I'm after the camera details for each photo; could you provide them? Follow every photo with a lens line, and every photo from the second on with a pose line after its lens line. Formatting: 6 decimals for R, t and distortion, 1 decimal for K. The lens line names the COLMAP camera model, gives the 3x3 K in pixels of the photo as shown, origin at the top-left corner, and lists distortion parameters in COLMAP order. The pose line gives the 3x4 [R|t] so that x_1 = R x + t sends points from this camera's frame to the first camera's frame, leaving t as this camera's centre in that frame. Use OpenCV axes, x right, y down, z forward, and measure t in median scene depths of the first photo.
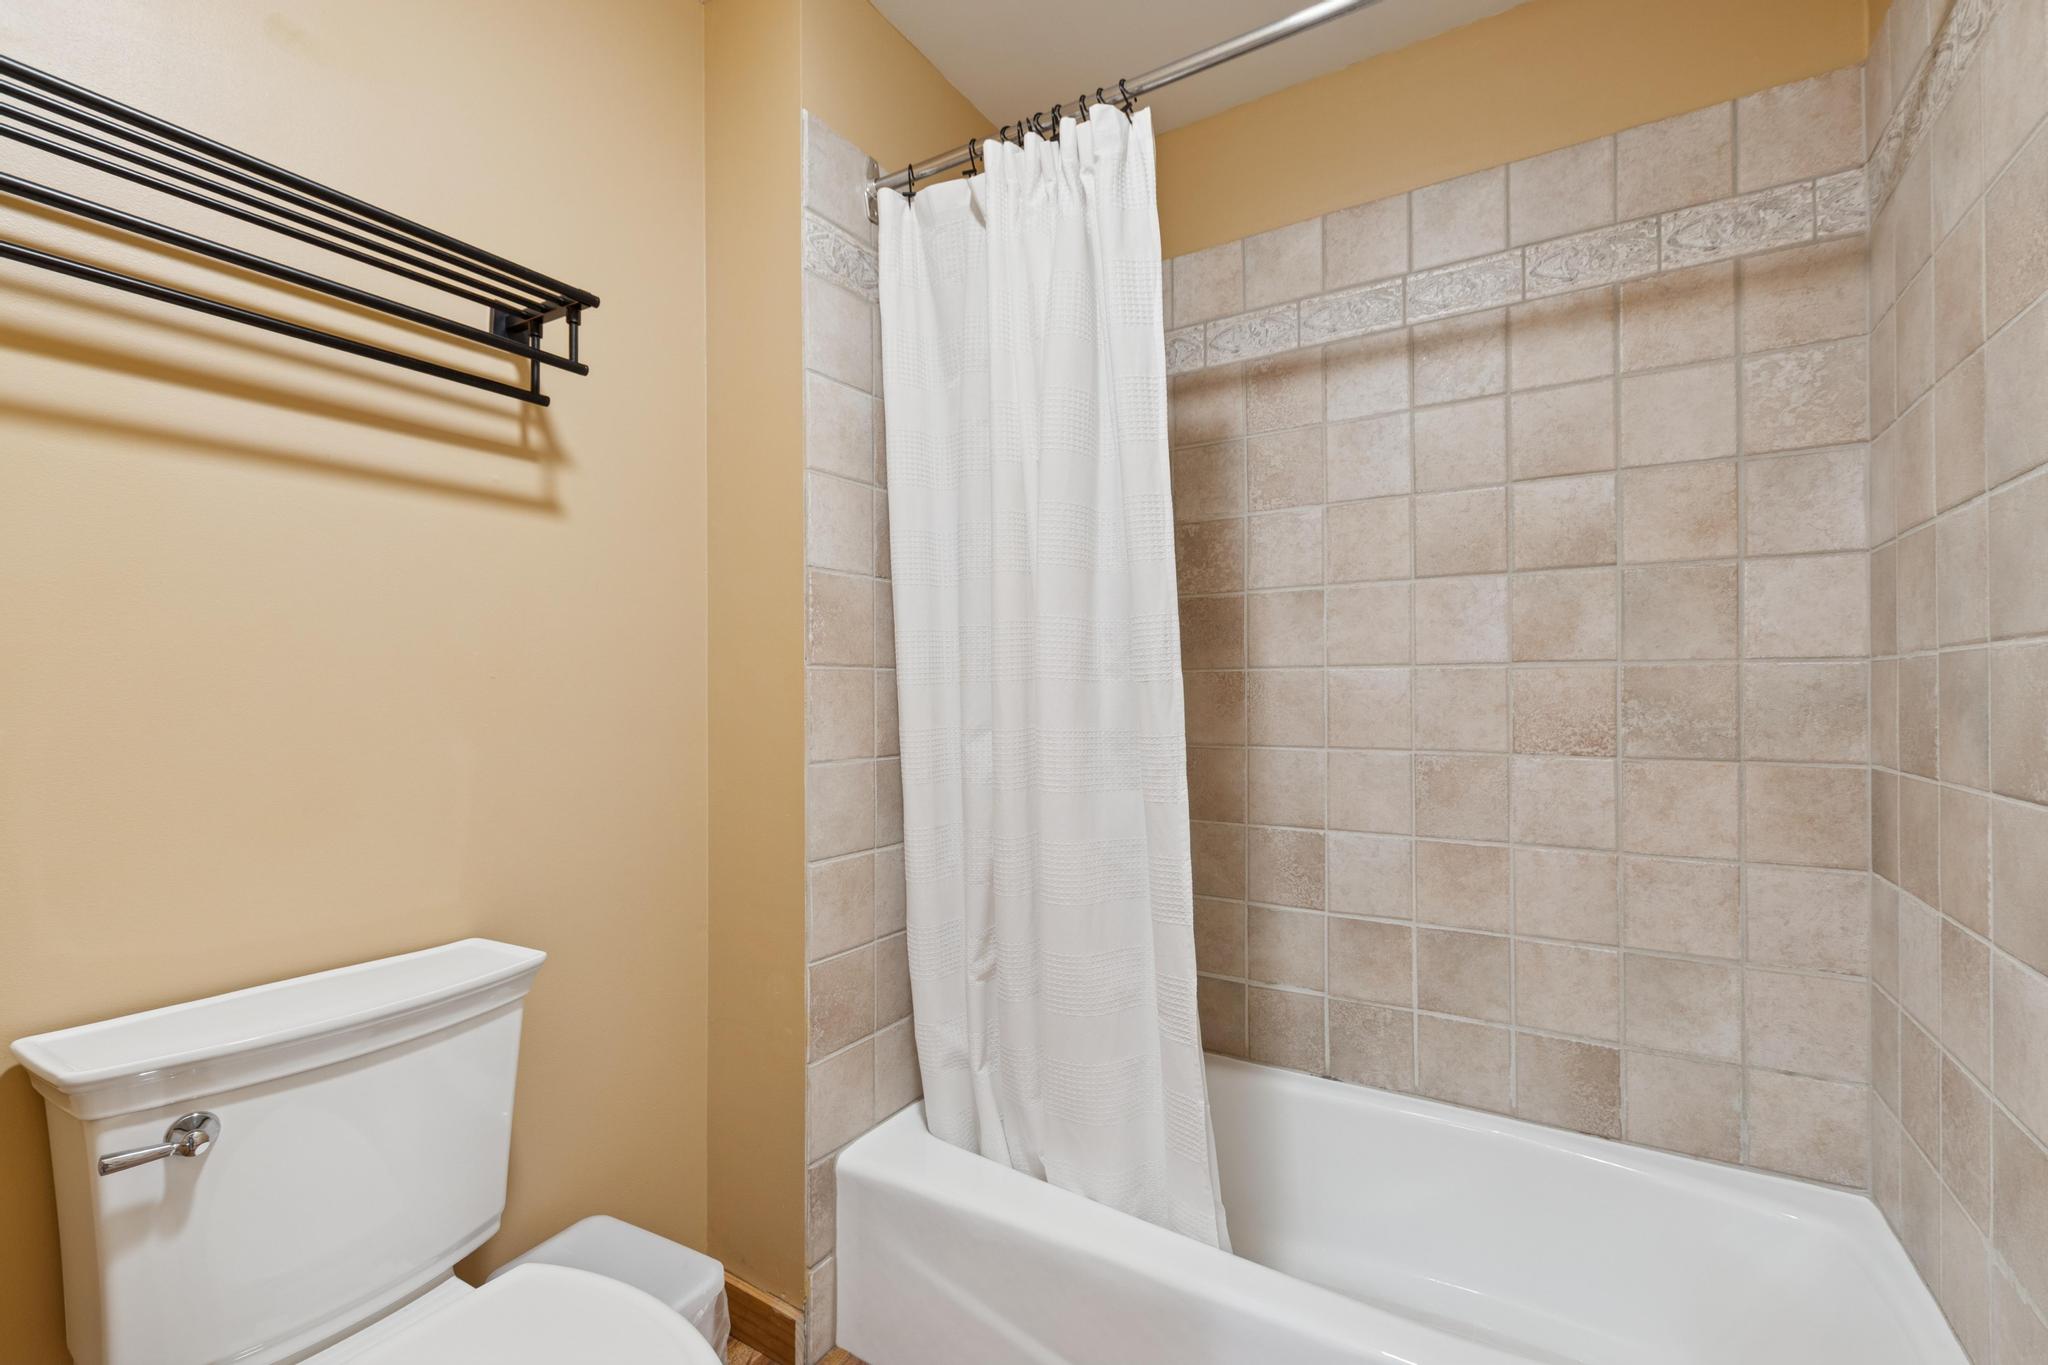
lens RADIAL K [[905.5, 0, 1022.0], [0, 905.5, 692.4], [0, 0, 1]] dist [0.010375, -0.003186]
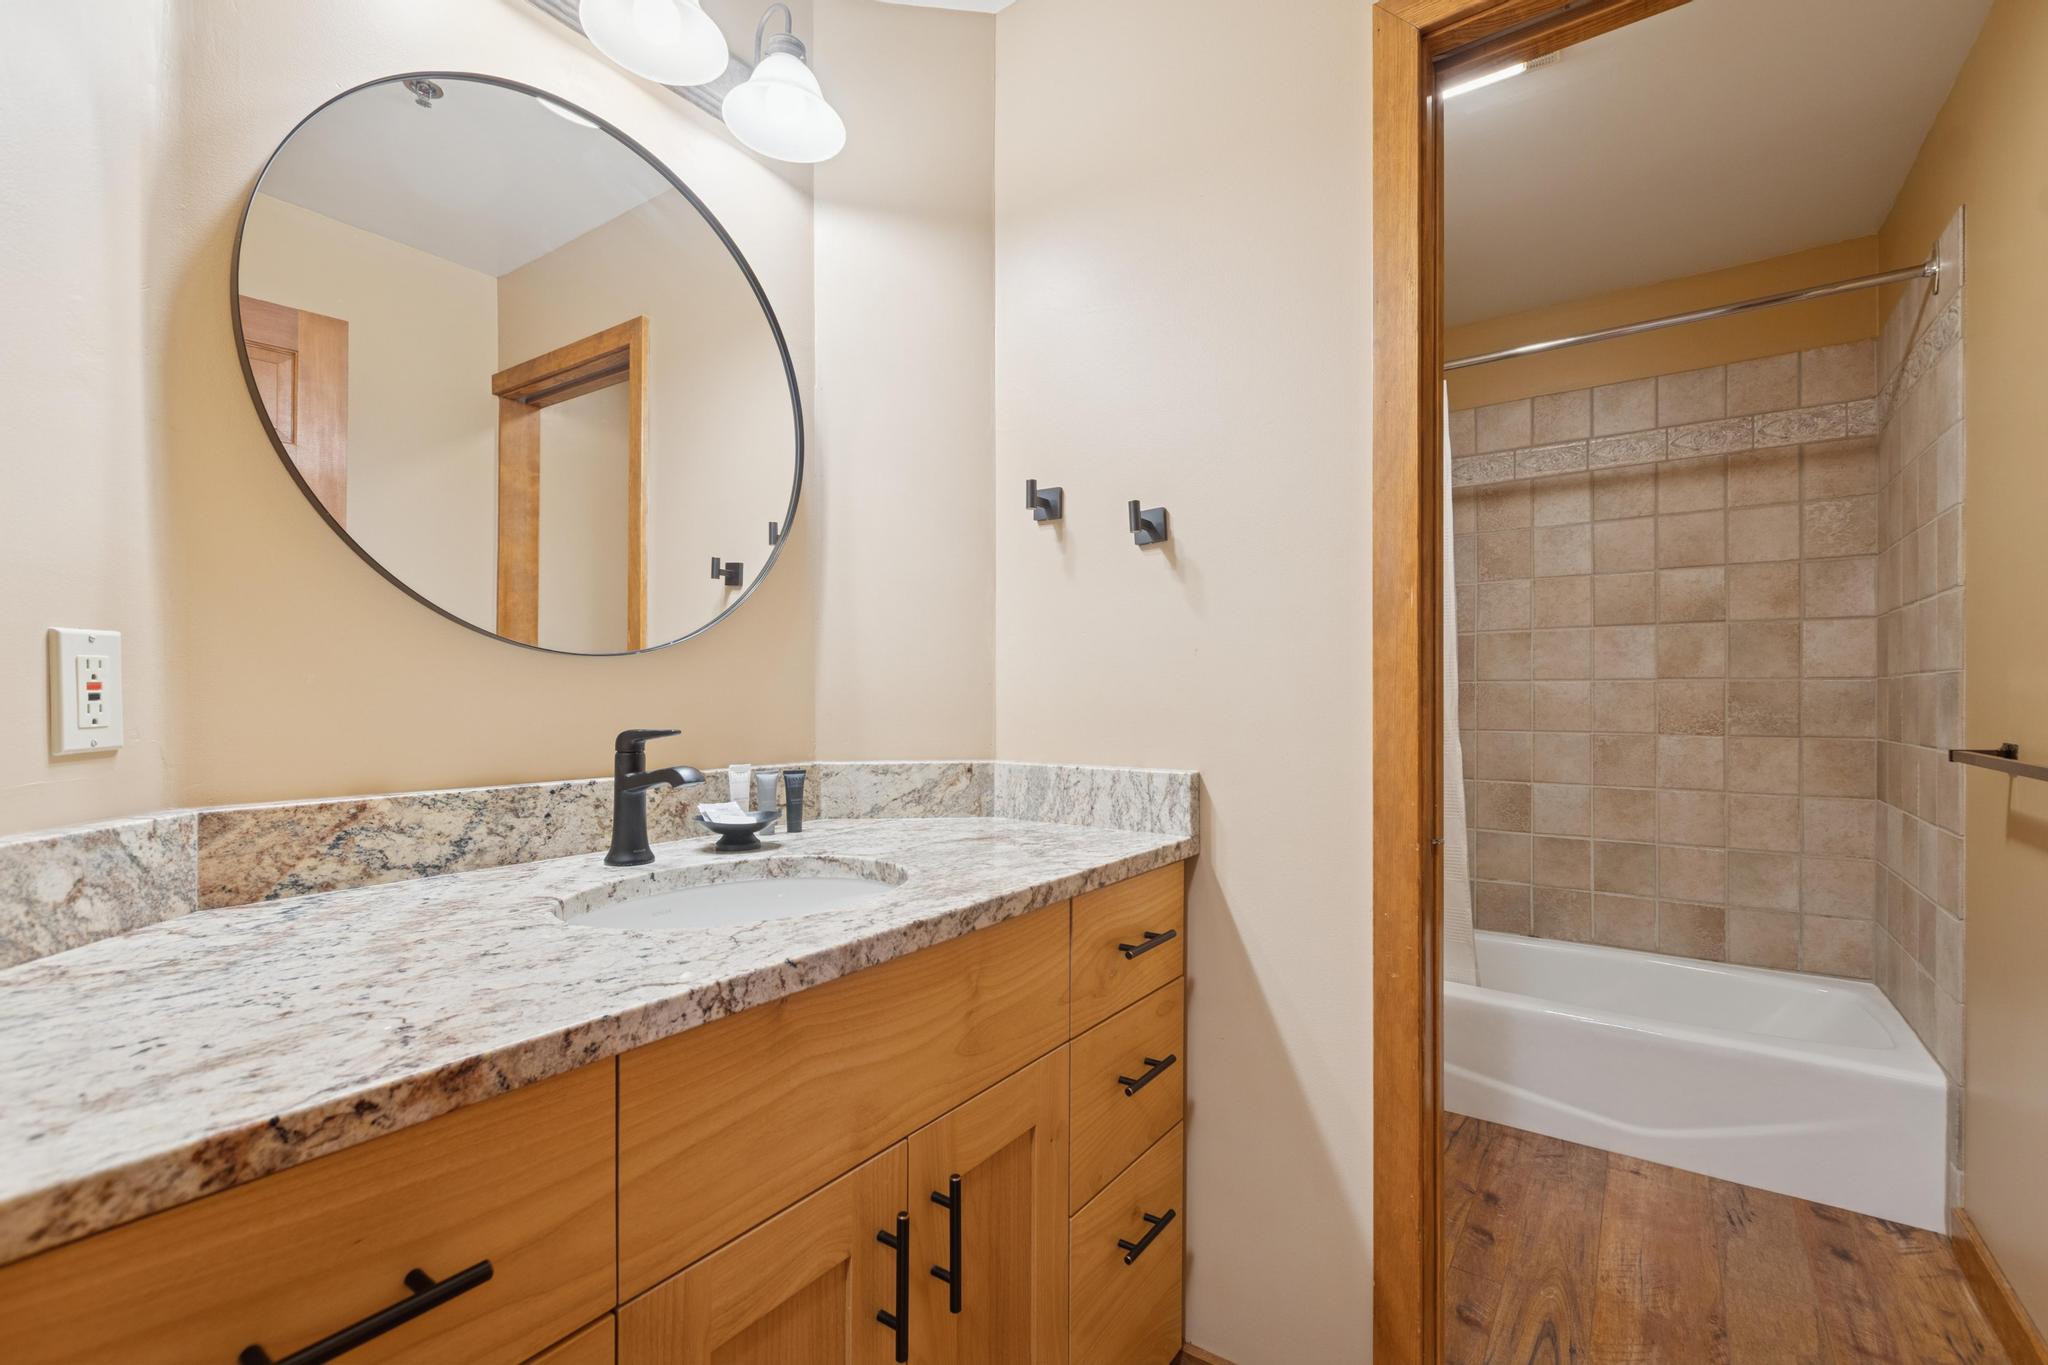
lens RADIAL K [[905.5, 0, 1024.1], [0, 905.5, 700.8], [0, 0, 1]] dist [0.010375, -0.003186]
pose [[0.998382, 0.003974, -0.056720, -0.557578], [-0.003691, 0.999980, 0.005092, 0.003117], [0.056739, -0.004875, 0.998377, -0.772997]]
